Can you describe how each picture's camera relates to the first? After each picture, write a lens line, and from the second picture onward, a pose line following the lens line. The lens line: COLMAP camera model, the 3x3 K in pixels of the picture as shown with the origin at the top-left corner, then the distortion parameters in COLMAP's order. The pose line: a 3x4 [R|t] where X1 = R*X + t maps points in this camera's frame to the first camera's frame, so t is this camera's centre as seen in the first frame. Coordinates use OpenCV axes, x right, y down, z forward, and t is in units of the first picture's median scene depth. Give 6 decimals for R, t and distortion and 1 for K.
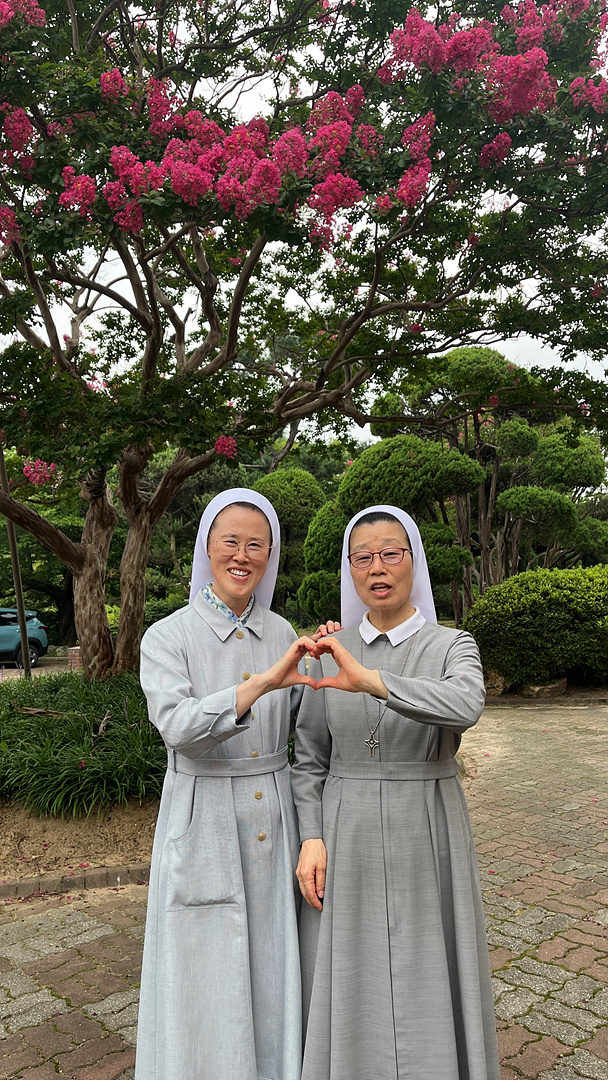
lens RADIAL K [[862.0, 0, 304.0], [0, 862.0, 540.0], [0, 0, 1]] dist [0.053404, 0.000280]
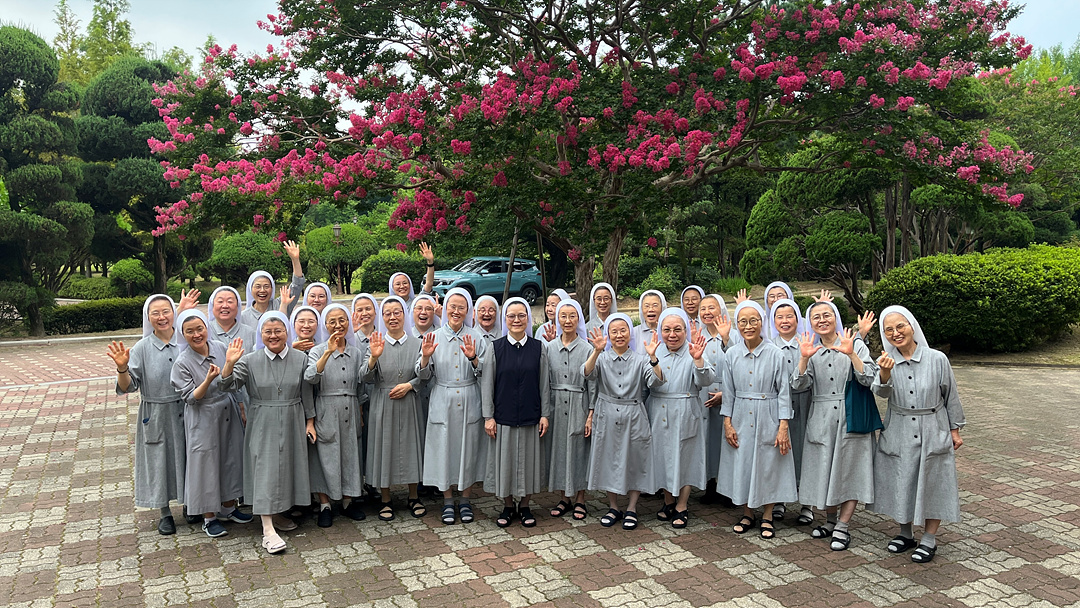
lens RADIAL K [[862.0, 0, 540.0], [0, 862.0, 304.0], [0, 0, 1]] dist [0.053404, 0.000280]
pose [[0.960653, 0.049946, -0.273223, 0.073894], [-0.009581, 0.989073, 0.147116, -0.077588], [0.277585, -0.138709, 0.950635, -0.357838]]
